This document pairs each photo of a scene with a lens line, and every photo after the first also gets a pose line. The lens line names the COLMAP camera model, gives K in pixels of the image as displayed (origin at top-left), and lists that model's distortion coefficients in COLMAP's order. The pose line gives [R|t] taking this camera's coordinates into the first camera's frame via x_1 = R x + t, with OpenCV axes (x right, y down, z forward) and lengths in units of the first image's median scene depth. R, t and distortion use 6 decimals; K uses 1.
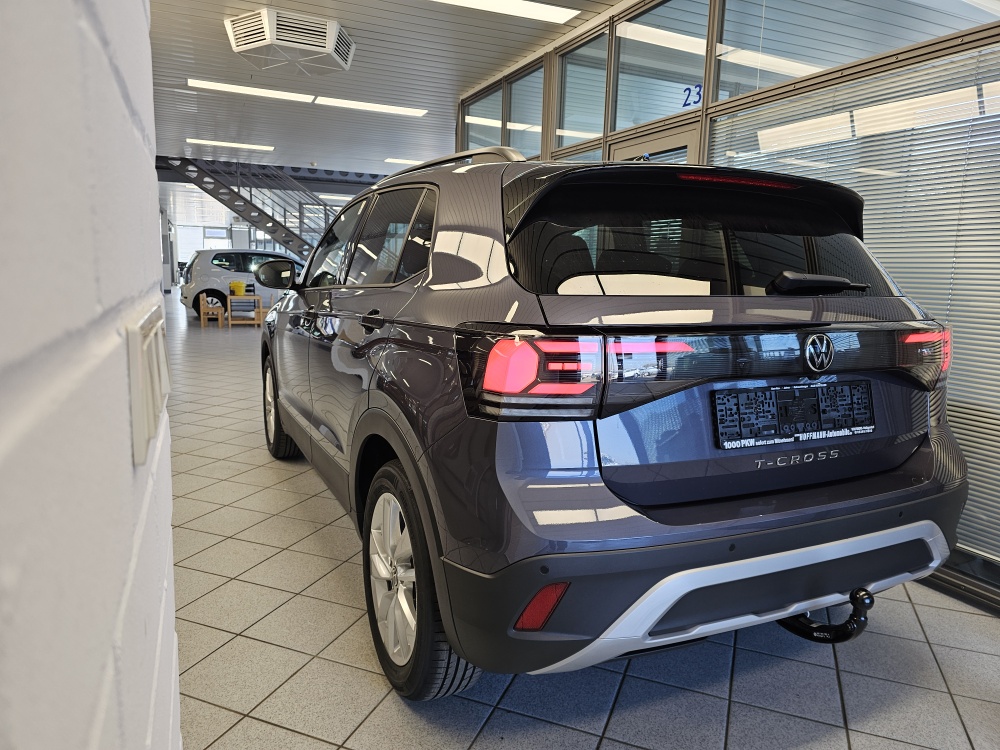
lens RADIAL K [[675.3, 0, 498.7], [0, 675.3, 379.0], [0, 0, 1]] dist [0.056539, -0.069020]
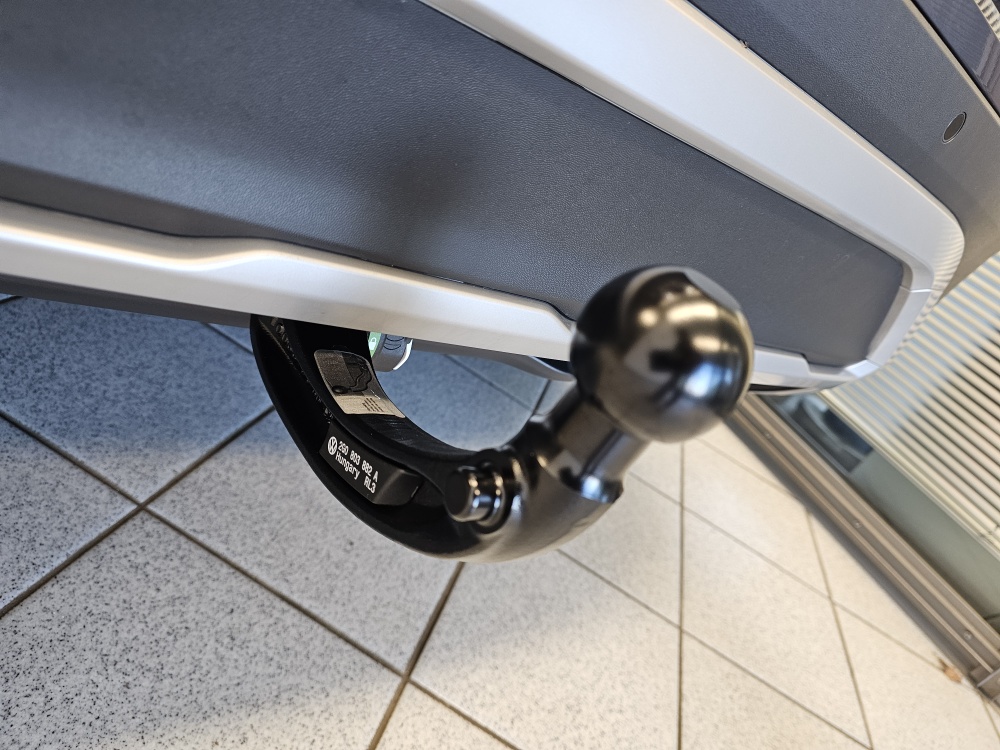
lens RADIAL K [[675.3, 0, 498.7], [0, 675.3, 379.0], [0, 0, 1]] dist [0.056539, -0.069020]
pose [[0.889862, 0.340892, 0.303211, 0.379763], [-0.432605, 0.841563, 0.323459, 0.239091], [-0.144907, -0.419004, 0.896347, 0.717692]]
